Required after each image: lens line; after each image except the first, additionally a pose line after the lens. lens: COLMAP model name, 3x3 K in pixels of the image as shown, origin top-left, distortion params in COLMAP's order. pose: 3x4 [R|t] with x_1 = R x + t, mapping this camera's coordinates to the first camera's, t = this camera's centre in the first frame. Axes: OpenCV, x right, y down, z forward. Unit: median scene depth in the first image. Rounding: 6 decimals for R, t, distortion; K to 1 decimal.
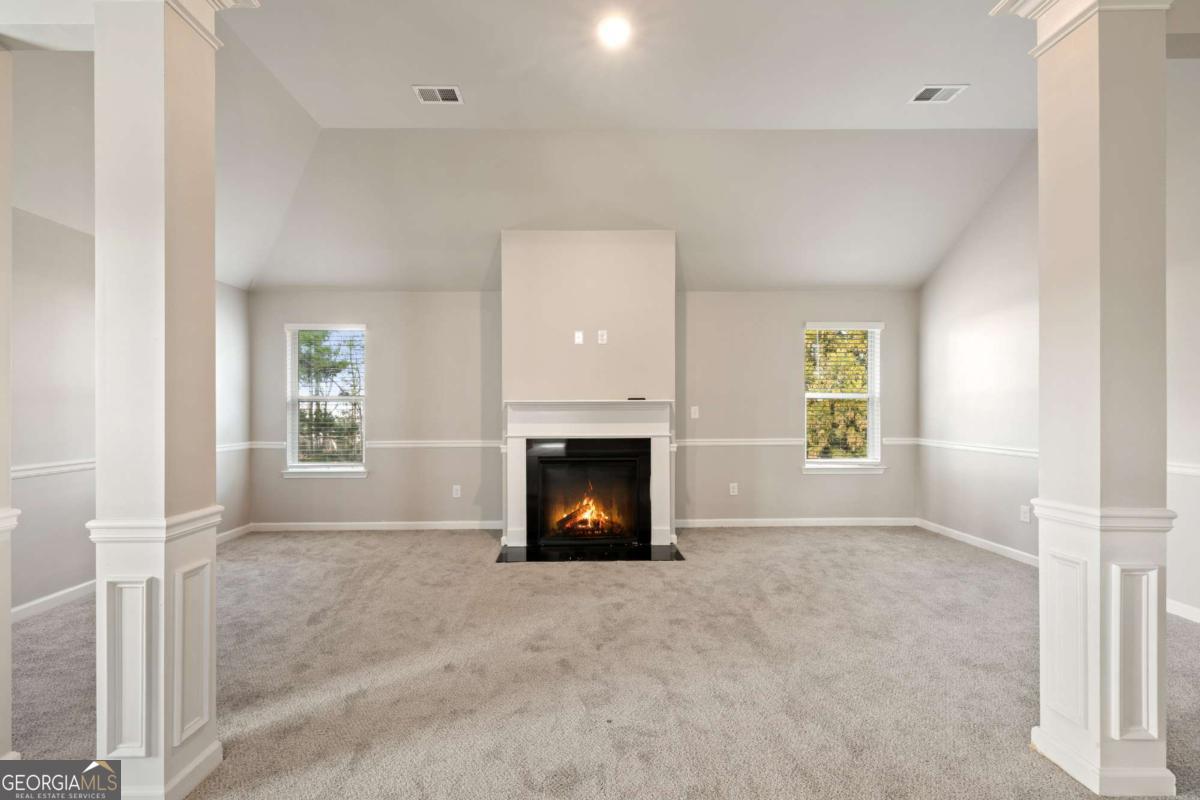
lens RADIAL K [[515.4, 0, 622.7], [0, 515.4, 404.2], [0, 0, 1]] dist [0.000051, -0.000011]
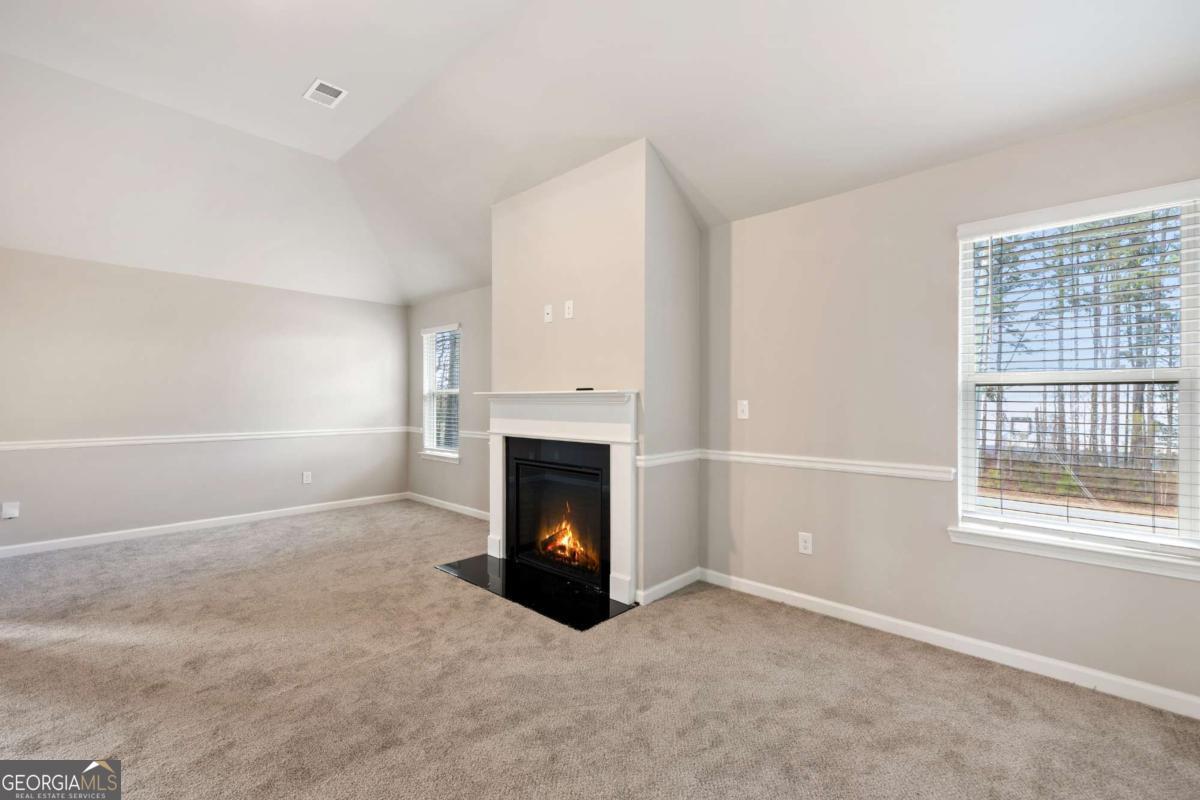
lens RADIAL K [[529.8, 0, 644.5], [0, 529.8, 399.9], [0, 0, 1]] dist [0.000812, 0.000010]
pose [[0.685820, 0.003719, -0.727762, 0.623603], [0.000408, 0.999985, 0.005494, 0.000656], [0.727771, -0.004065, 0.685808, 0.549566]]
